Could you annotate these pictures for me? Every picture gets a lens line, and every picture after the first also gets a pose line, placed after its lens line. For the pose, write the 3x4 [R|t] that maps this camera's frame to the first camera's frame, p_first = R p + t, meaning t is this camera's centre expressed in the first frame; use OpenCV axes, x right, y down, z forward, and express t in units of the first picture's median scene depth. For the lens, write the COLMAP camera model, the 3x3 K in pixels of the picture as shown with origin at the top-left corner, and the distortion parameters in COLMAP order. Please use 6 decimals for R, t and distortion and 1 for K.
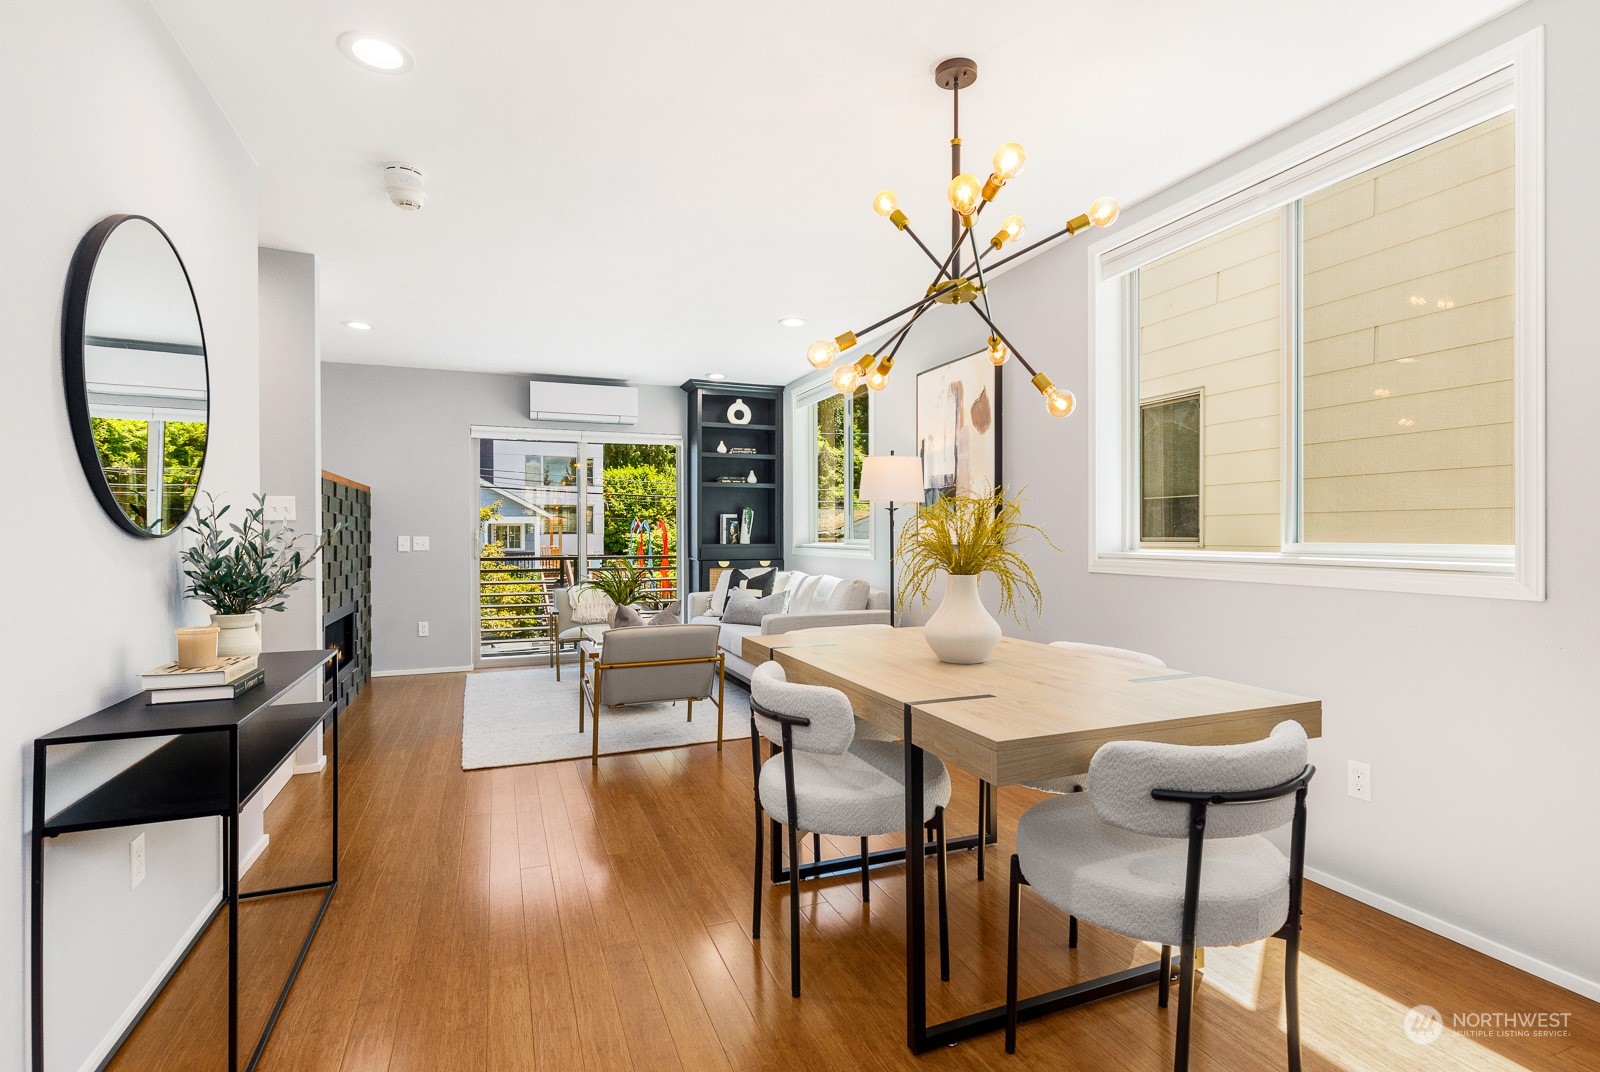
lens RADIAL K [[753.2, 0, 803.4], [0, 753.2, 537.4], [0, 0, 1]] dist [0.003123, 0.000107]
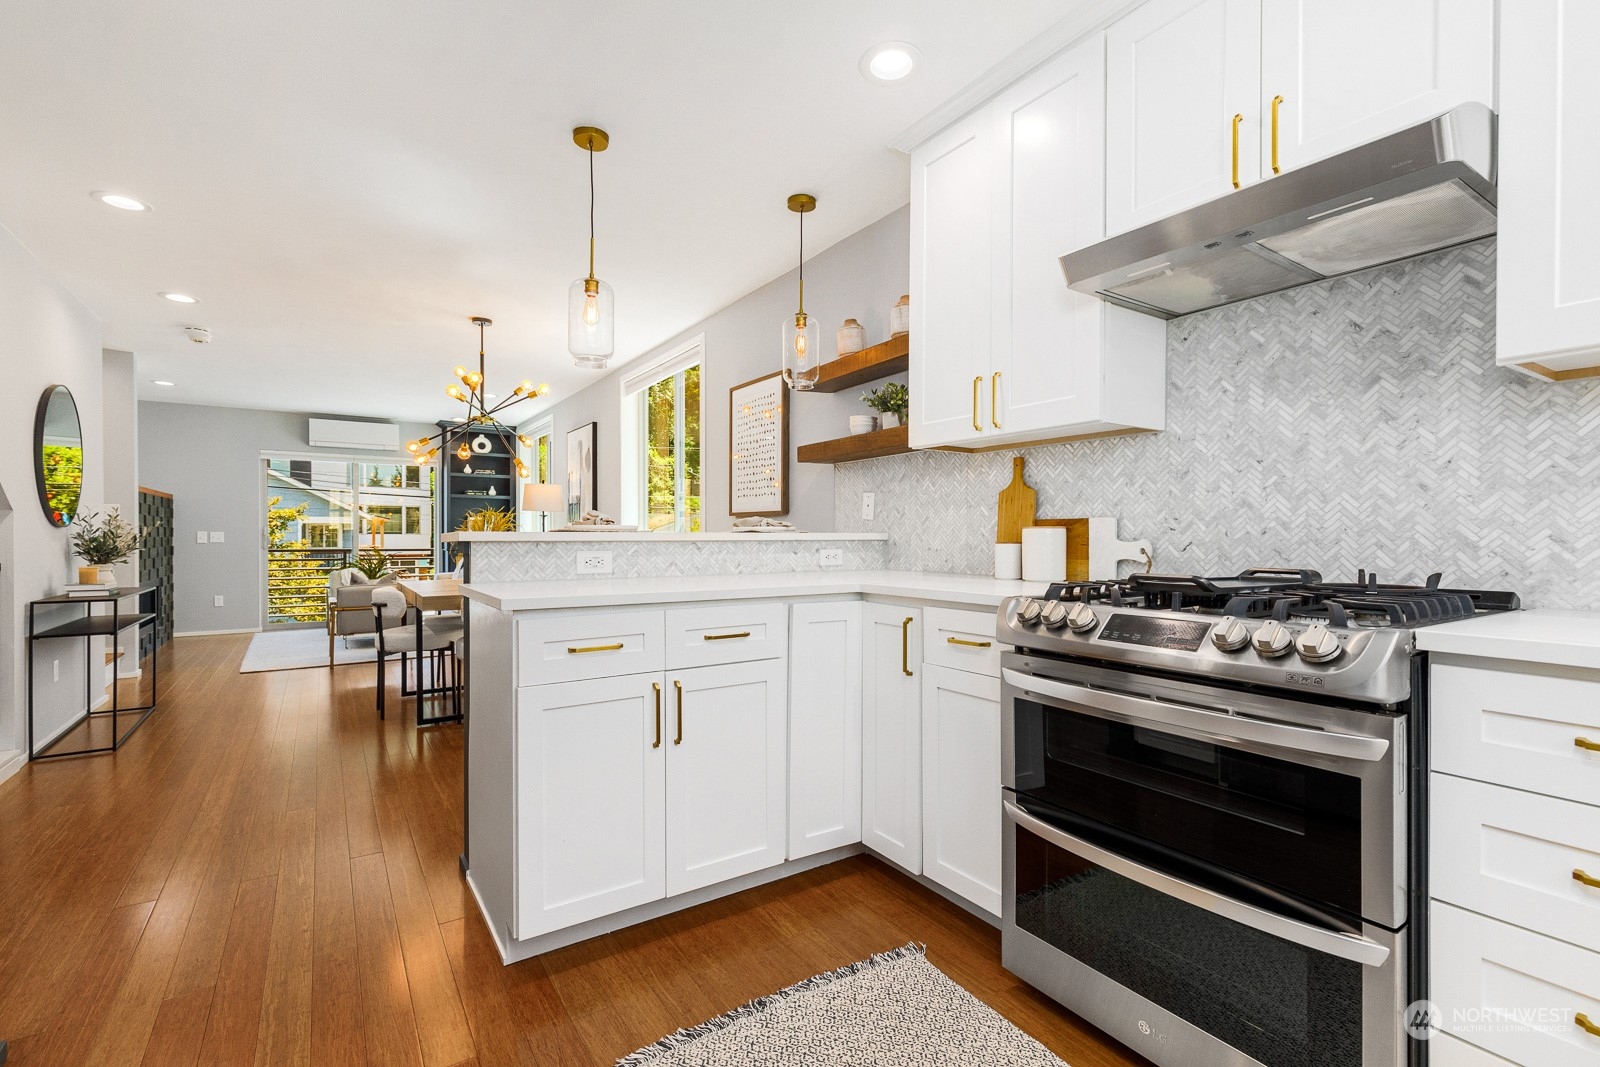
lens RADIAL K [[727.1, 0, 811.9], [0, 727.1, 542.5], [0, 0, 1]] dist [0.009321, -0.001472]
pose [[0.979973, 0.002289, 0.199118, 0.539340], [-0.002948, 0.999991, 0.003013, 0.020682], [-0.199109, -0.003540, 0.979971, -0.964472]]
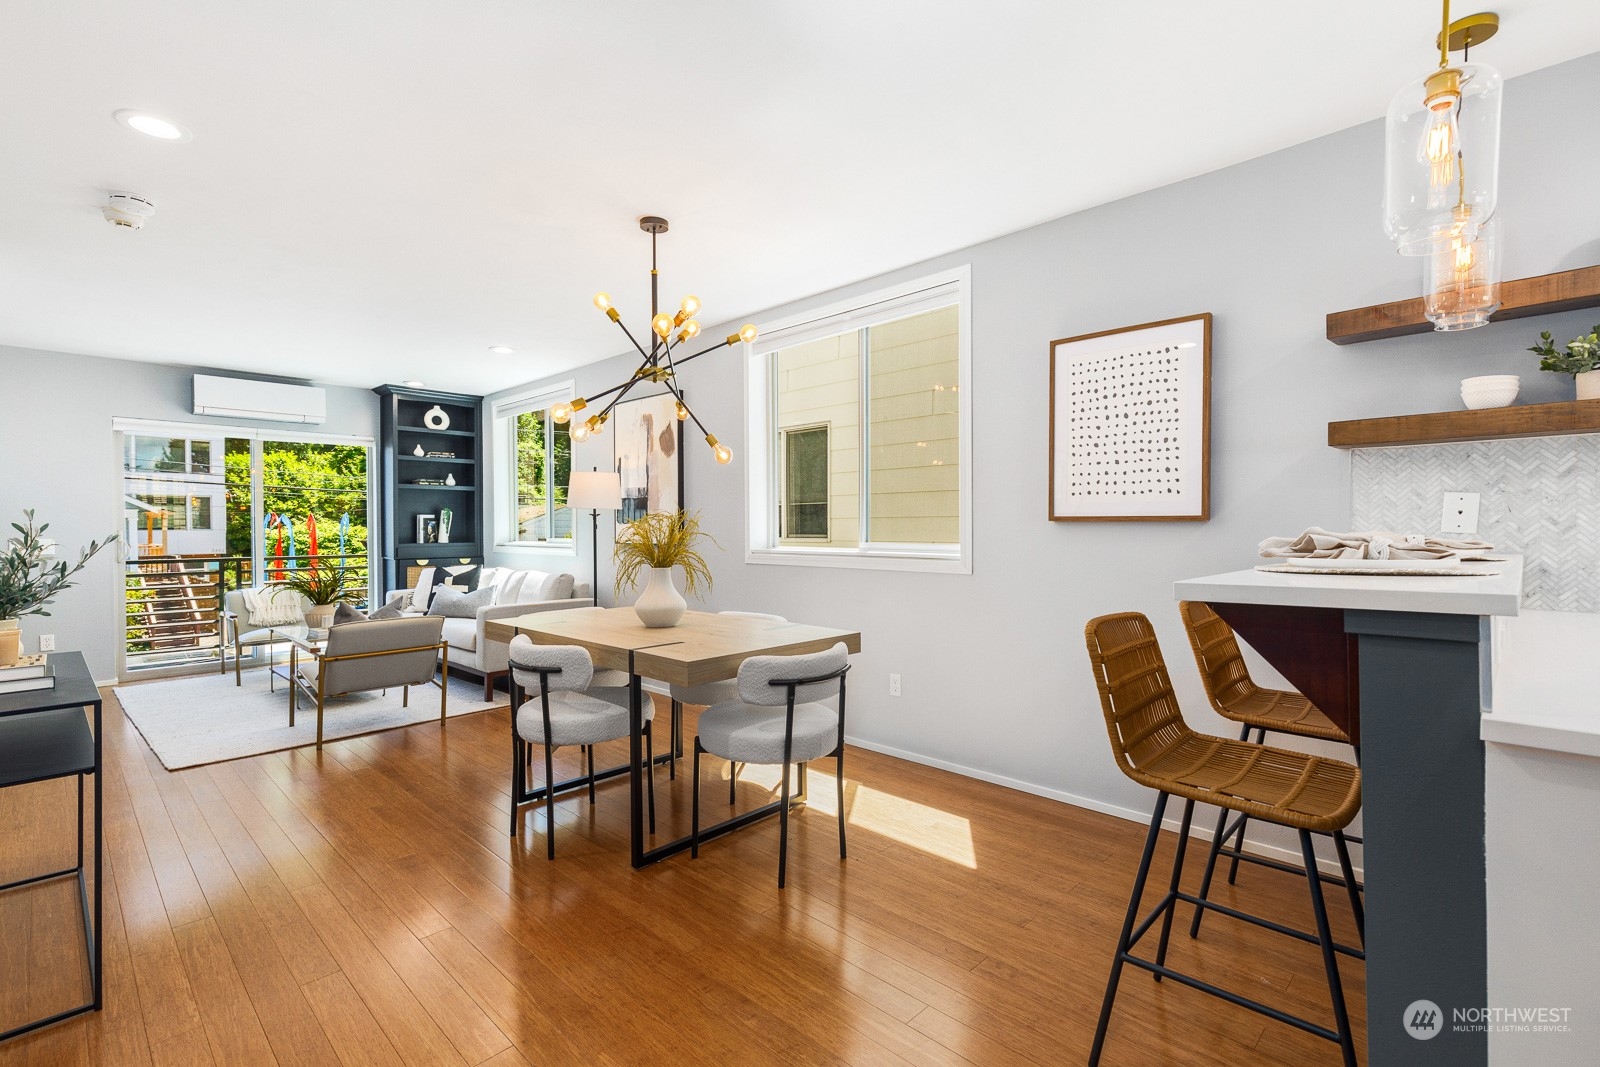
lens RADIAL K [[727.1, 0, 793.8], [0, 727.1, 535.0], [0, 0, 1]] dist [0.009321, -0.001472]
pose [[0.914795, -0.006440, 0.403867, -0.091397], [0.004015, 0.999968, 0.006851, -0.016881], [-0.403899, -0.004646, 0.914792, -0.297280]]
